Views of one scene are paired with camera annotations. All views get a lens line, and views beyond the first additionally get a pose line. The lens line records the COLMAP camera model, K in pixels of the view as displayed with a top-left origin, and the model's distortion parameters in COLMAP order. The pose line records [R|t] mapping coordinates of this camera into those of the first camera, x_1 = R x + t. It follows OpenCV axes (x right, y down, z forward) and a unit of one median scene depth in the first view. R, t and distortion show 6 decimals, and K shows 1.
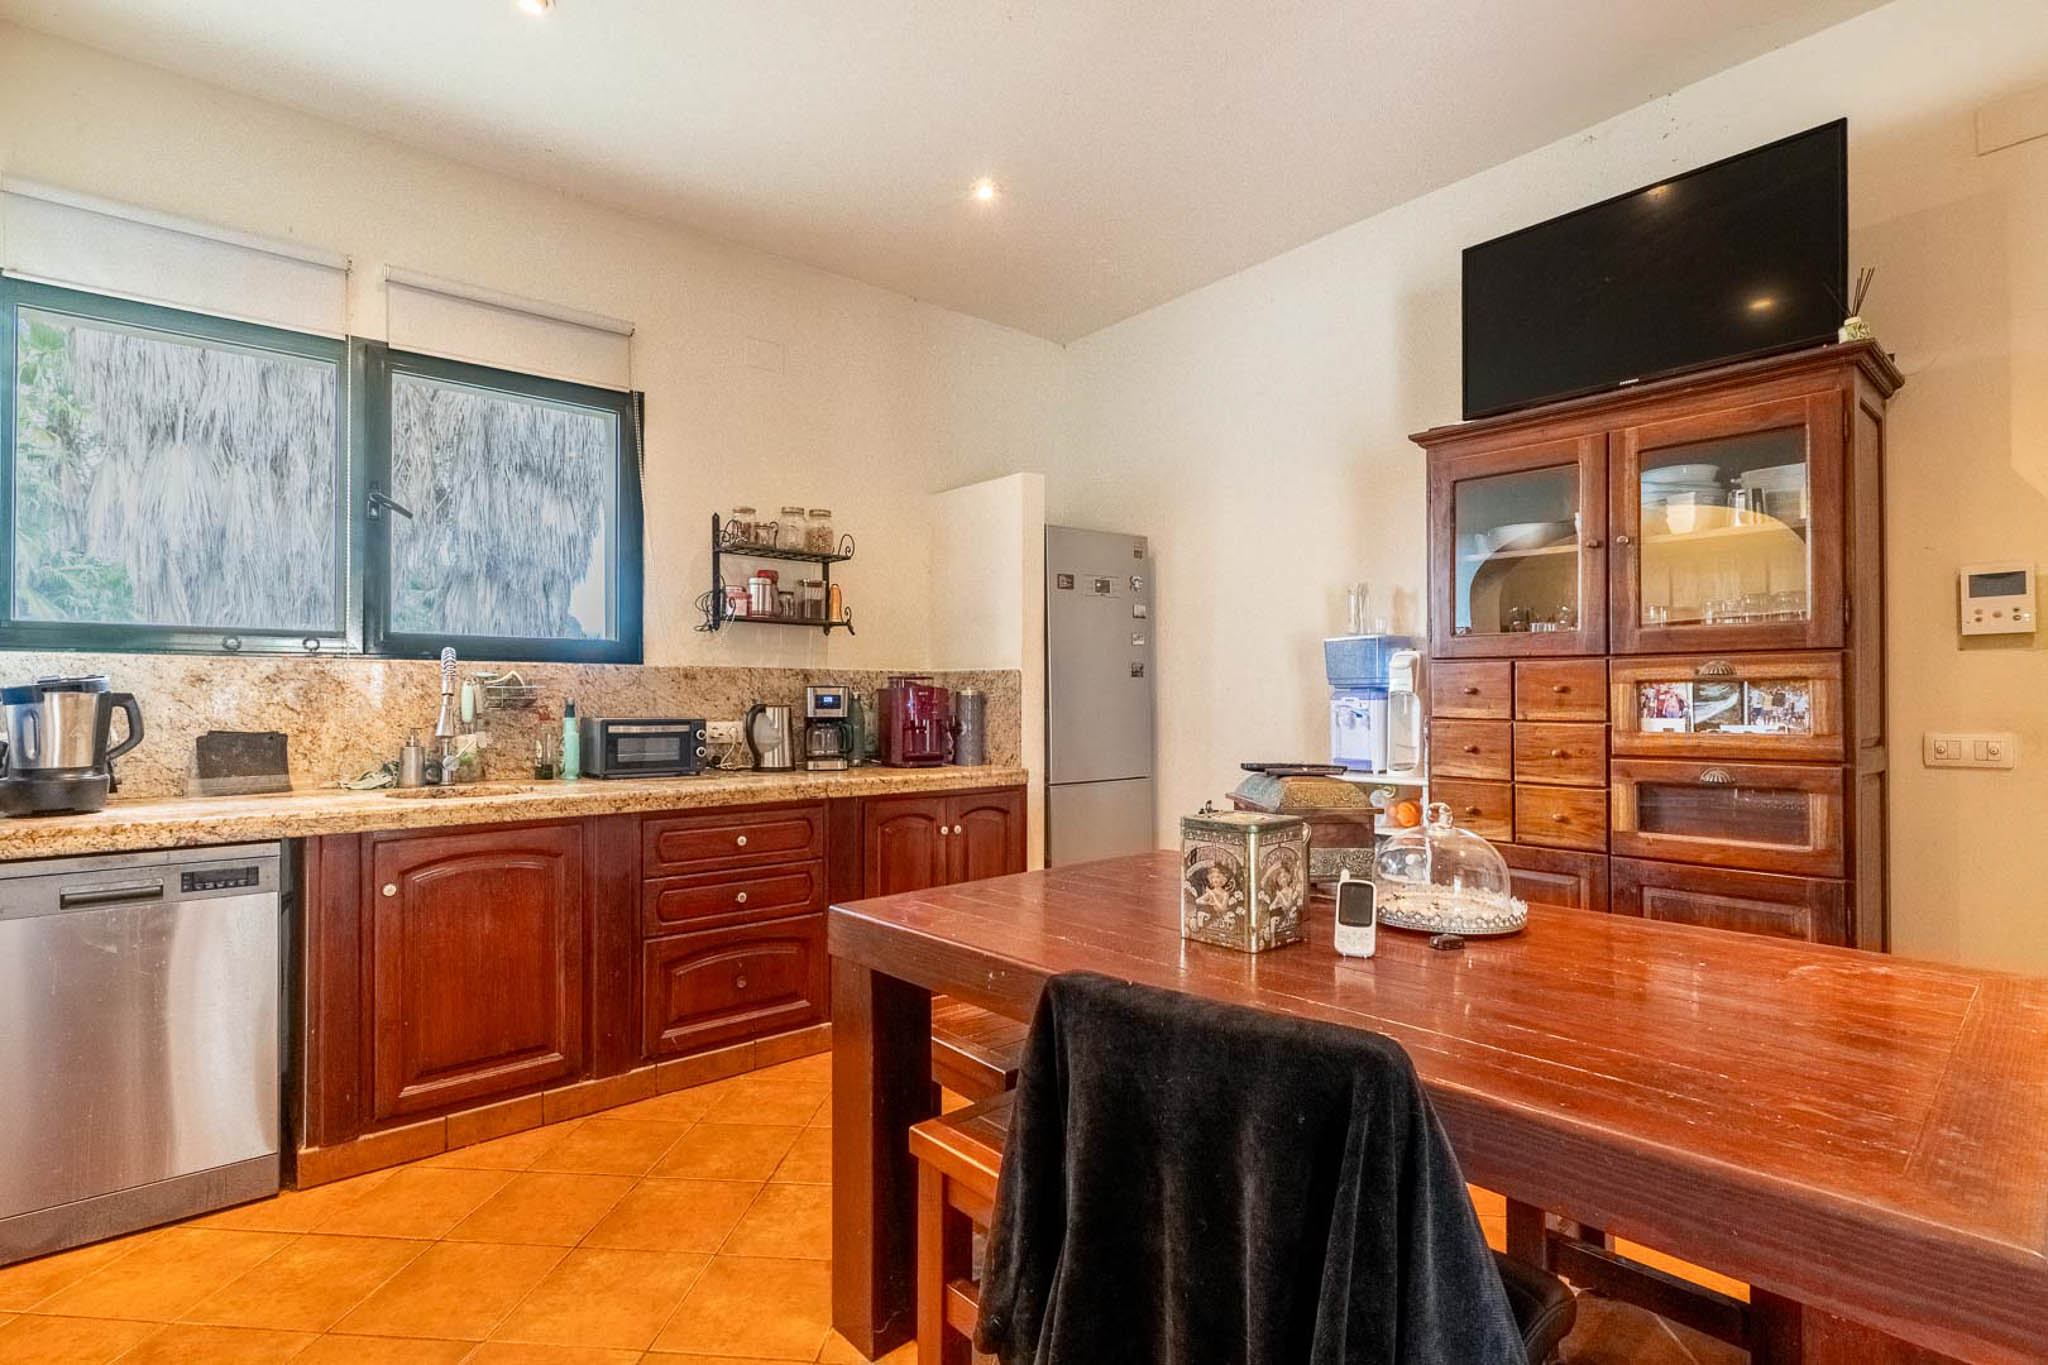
lens RADIAL K [[977.6, 0, 1028.4], [0, 977.6, 677.7], [0, 0, 1]] dist [0.005237, 0.001199]
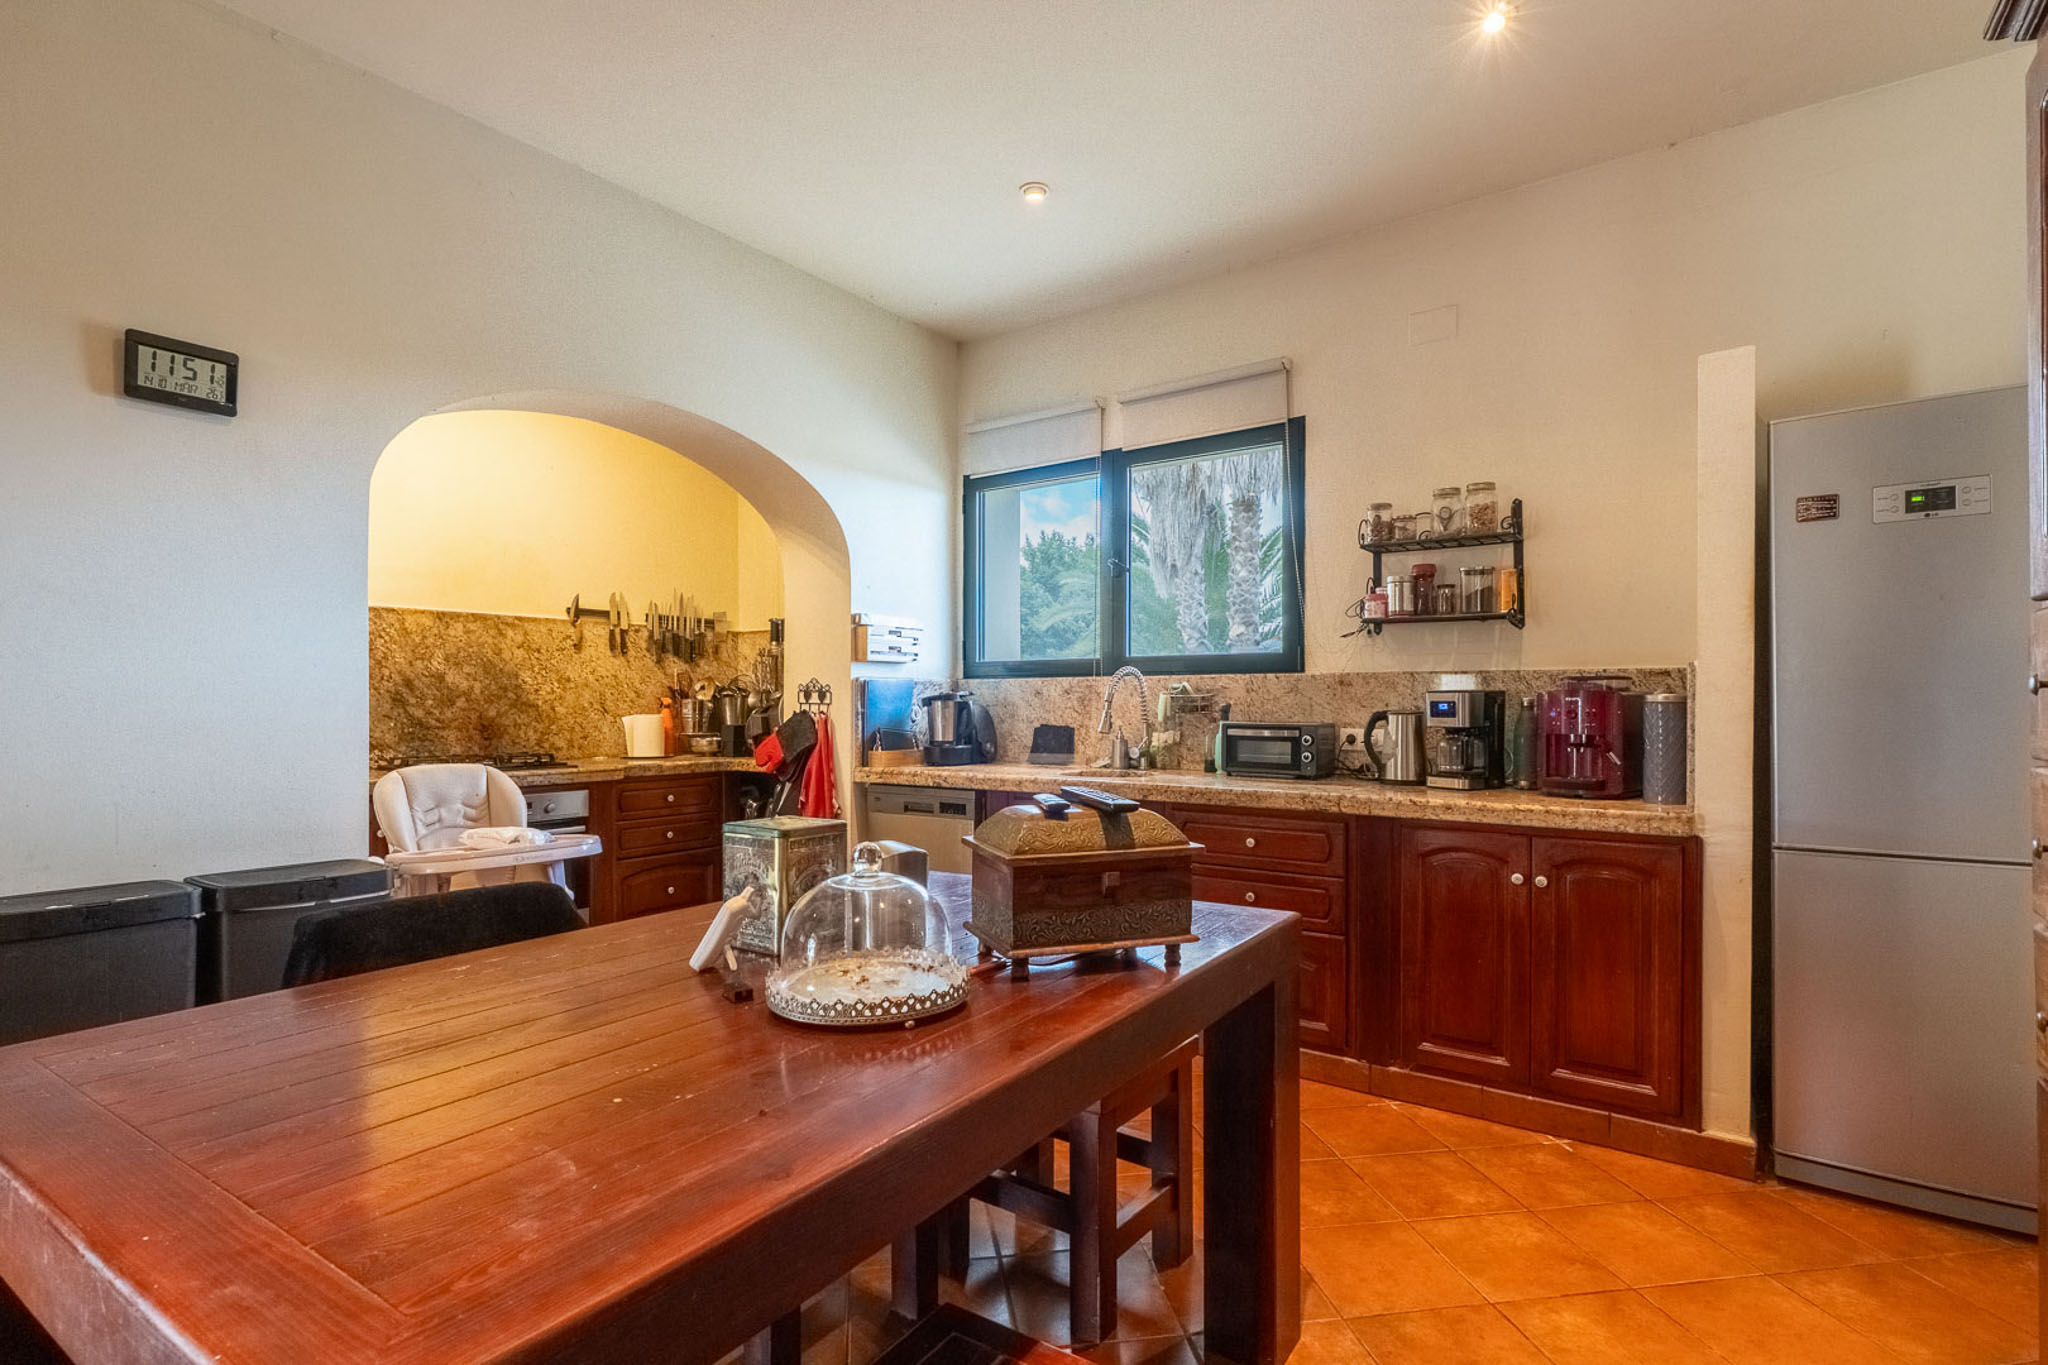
lens RADIAL K [[977.6, 0, 1071.9], [0, 977.6, 705.2], [0, 0, 1]] dist [0.005237, 0.001199]
pose [[0.267708, 0.001914, -0.963498, 0.560013], [0.018442, 0.999805, 0.007110, 0.009165], [0.963324, -0.019672, 0.267620, 0.466700]]
